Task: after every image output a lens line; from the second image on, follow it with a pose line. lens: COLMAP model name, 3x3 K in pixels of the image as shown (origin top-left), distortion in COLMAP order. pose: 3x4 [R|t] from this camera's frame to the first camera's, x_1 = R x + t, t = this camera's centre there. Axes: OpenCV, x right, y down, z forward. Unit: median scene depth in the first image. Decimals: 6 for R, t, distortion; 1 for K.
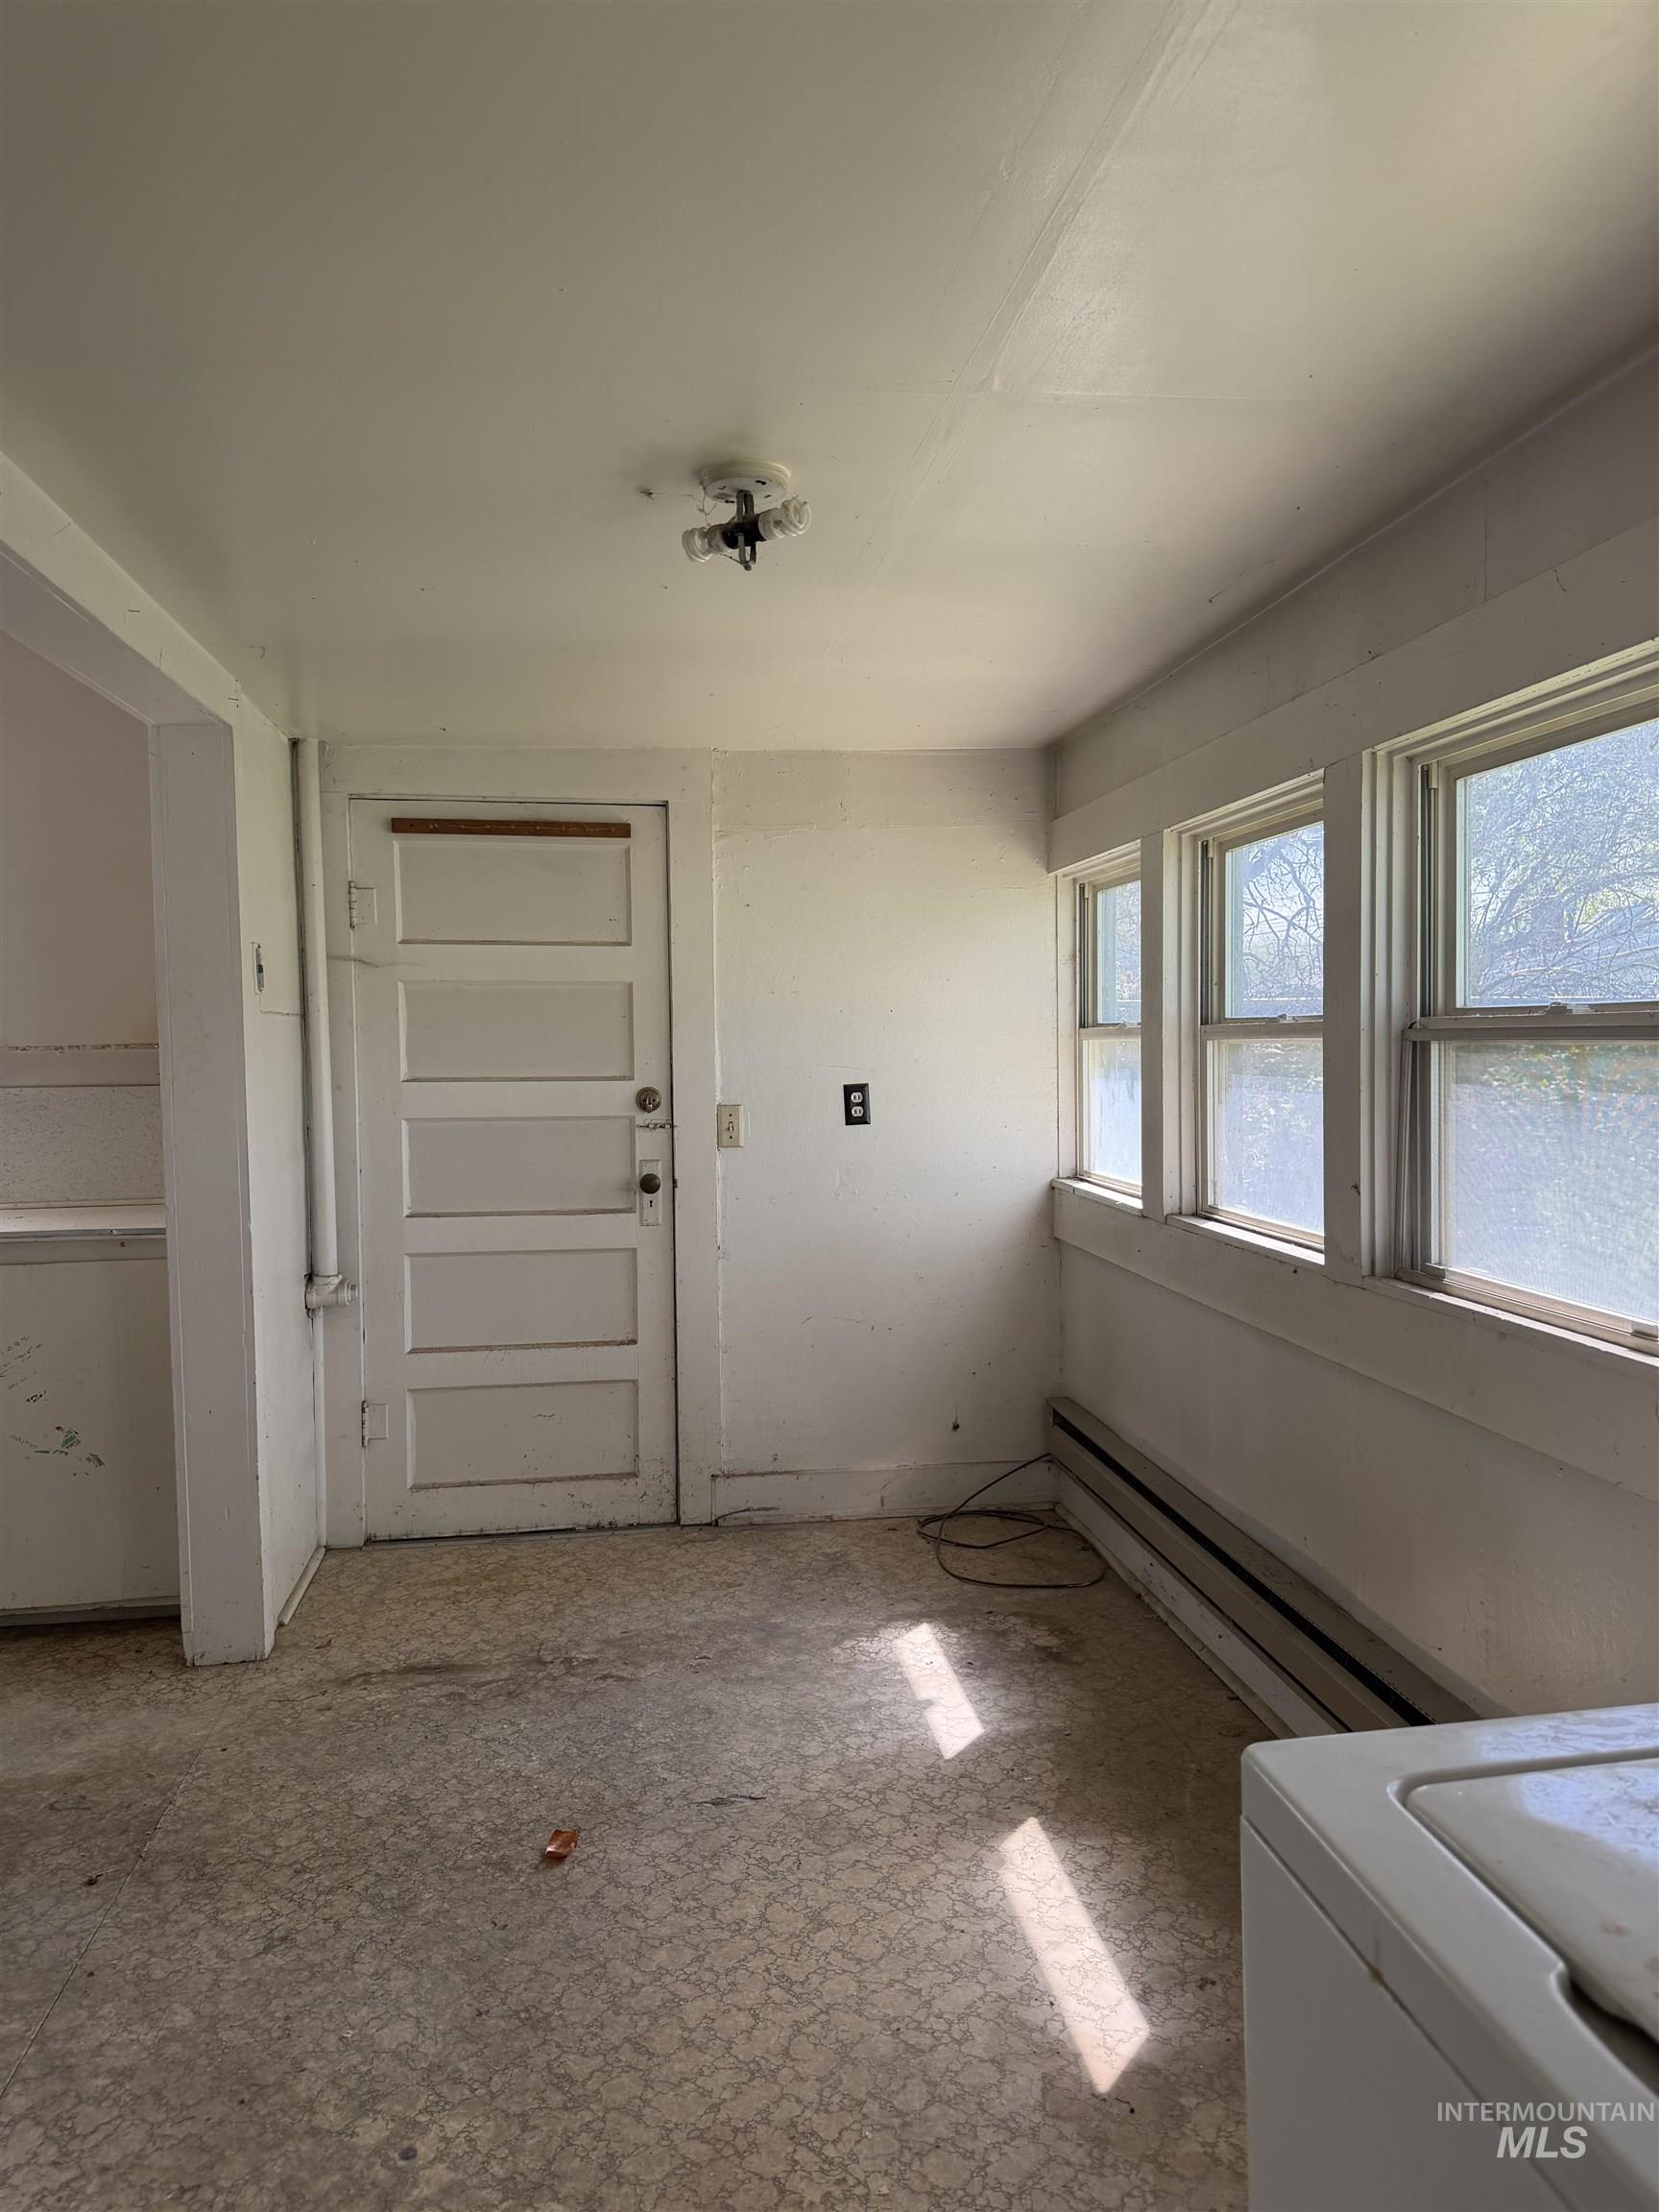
lens RADIAL K [[1565.7, 0, 817.0], [0, 1565.7, 1115.4], [0, 0, 1]] dist [0.067085, -0.036793]
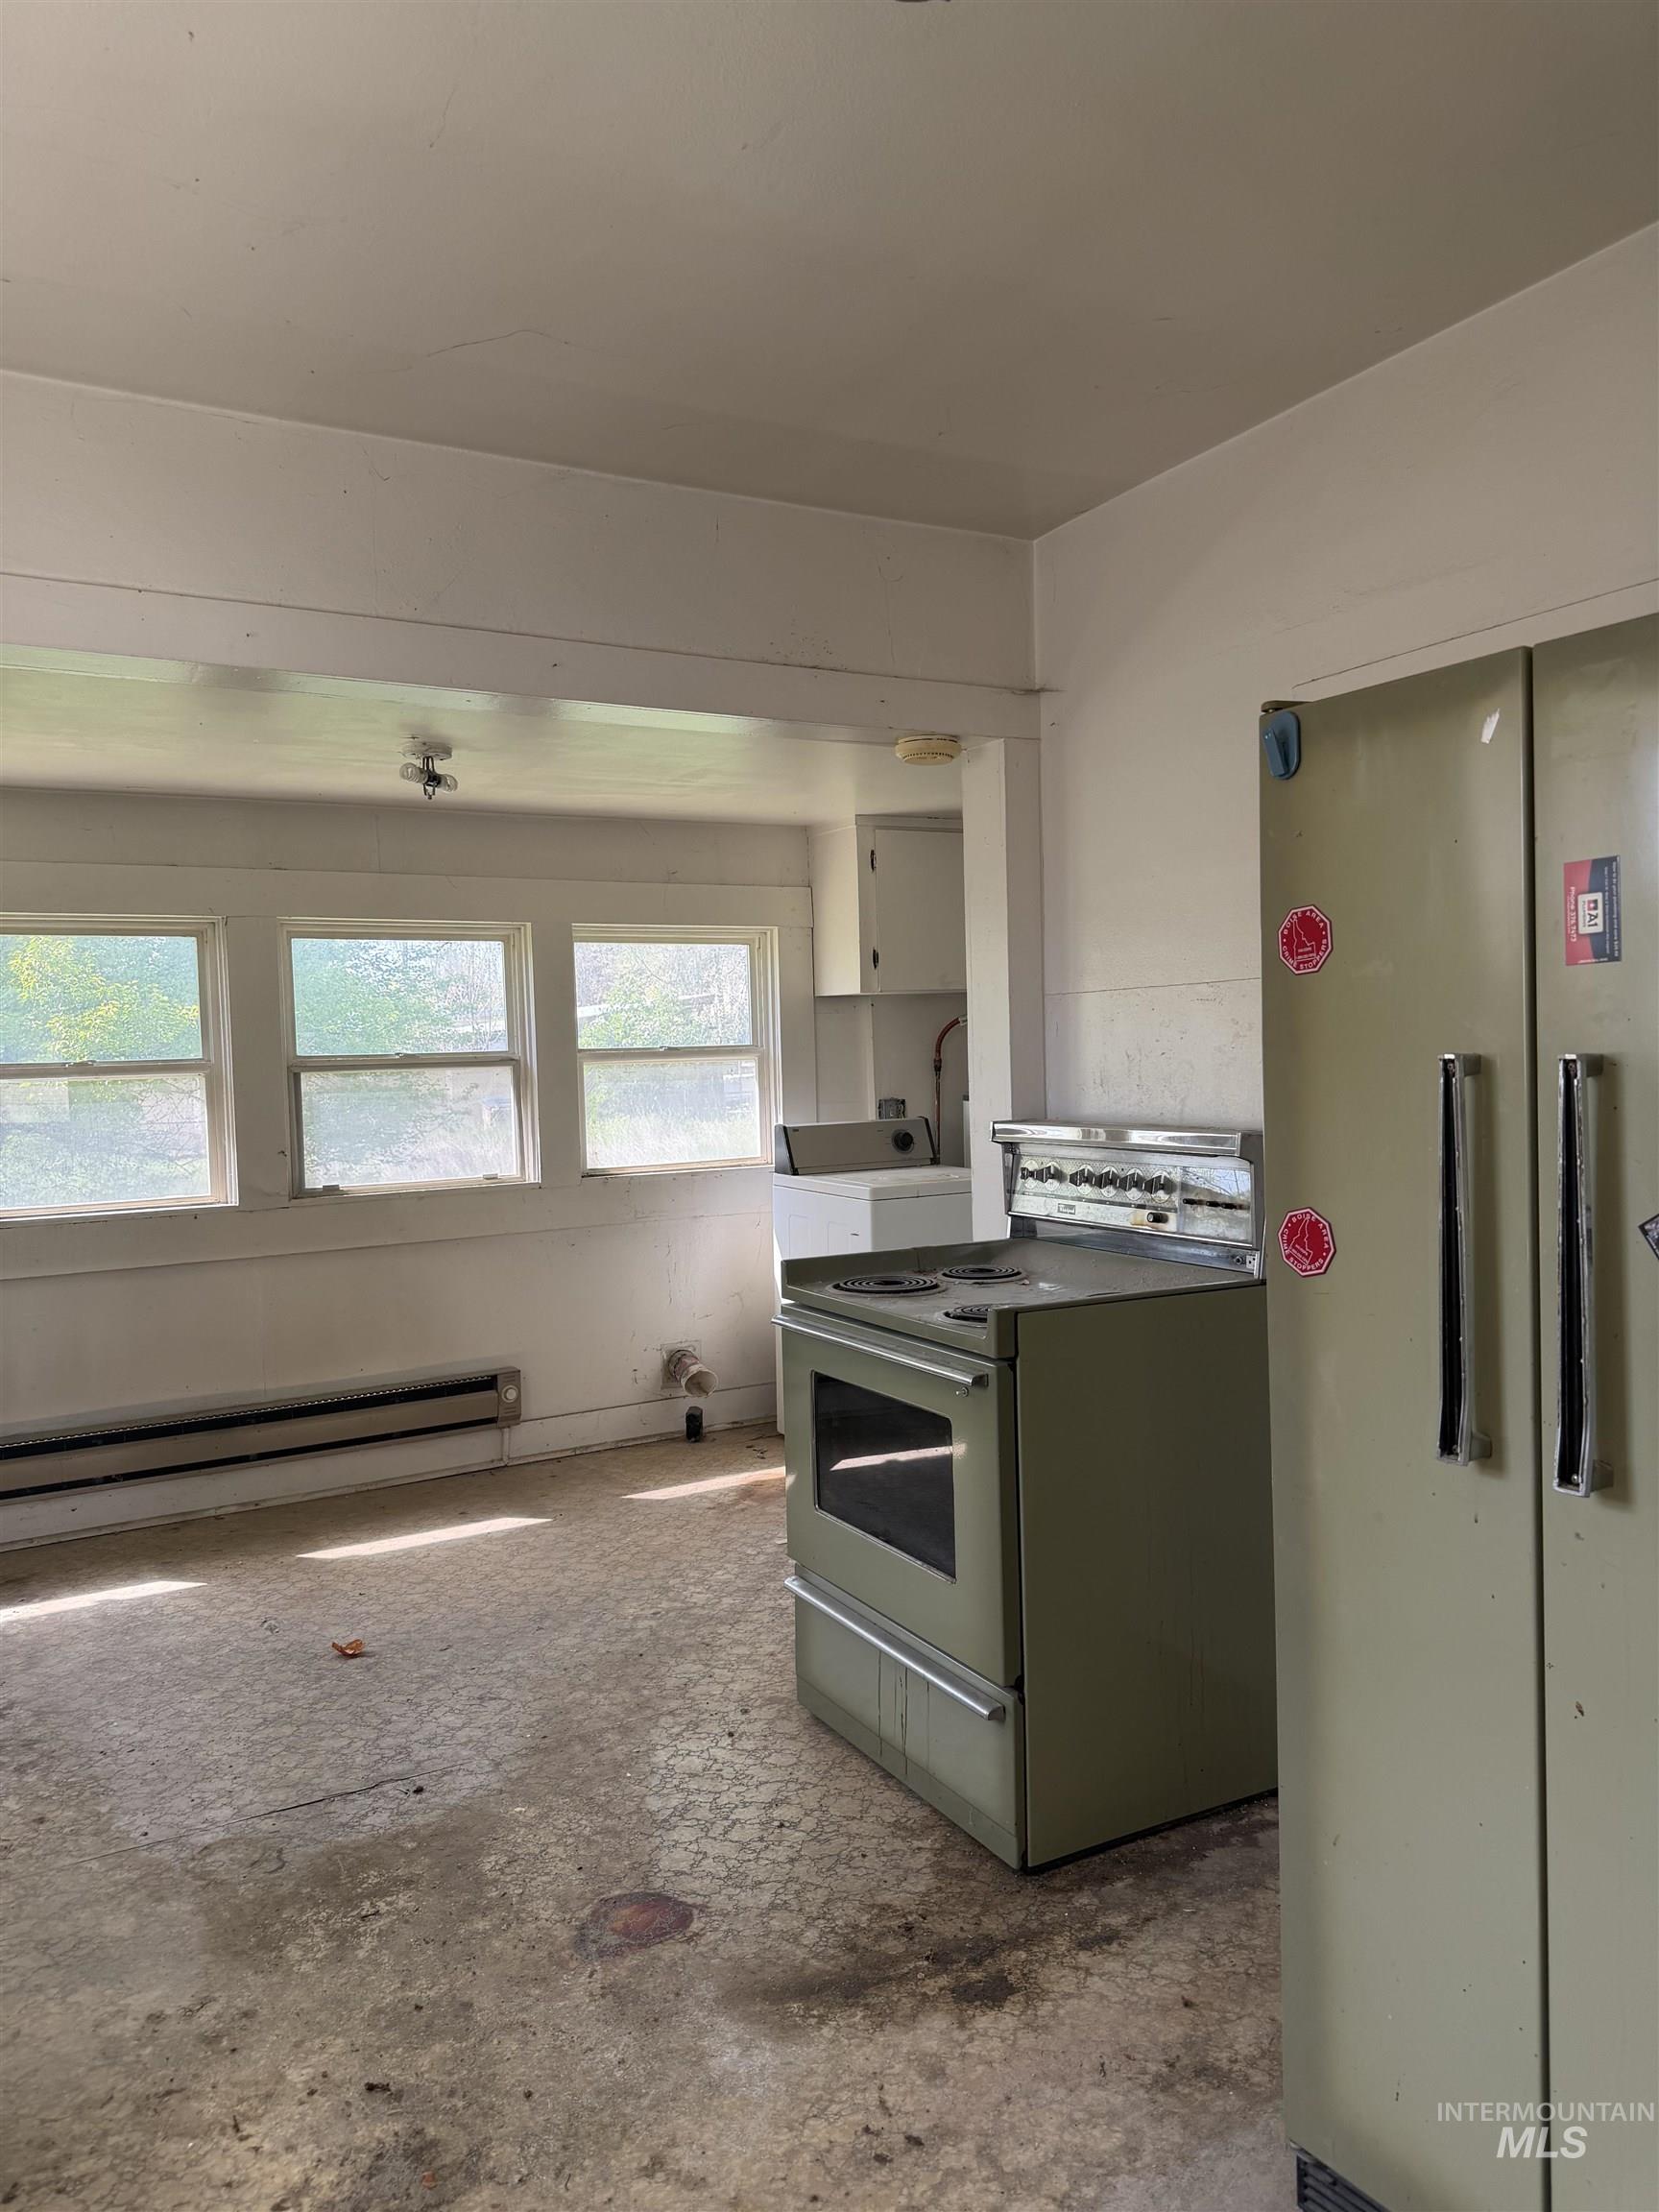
lens RADIAL K [[1565.7, 0, 824.8], [0, 1565.7, 1107.1], [0, 0, 1]] dist [0.067085, -0.036793]
pose [[-0.379008, 0.003652, 0.925386, -1.643514], [0.081756, 0.996214, 0.029553, -0.008615], [-0.921775, 0.086857, -0.377872, 1.149476]]
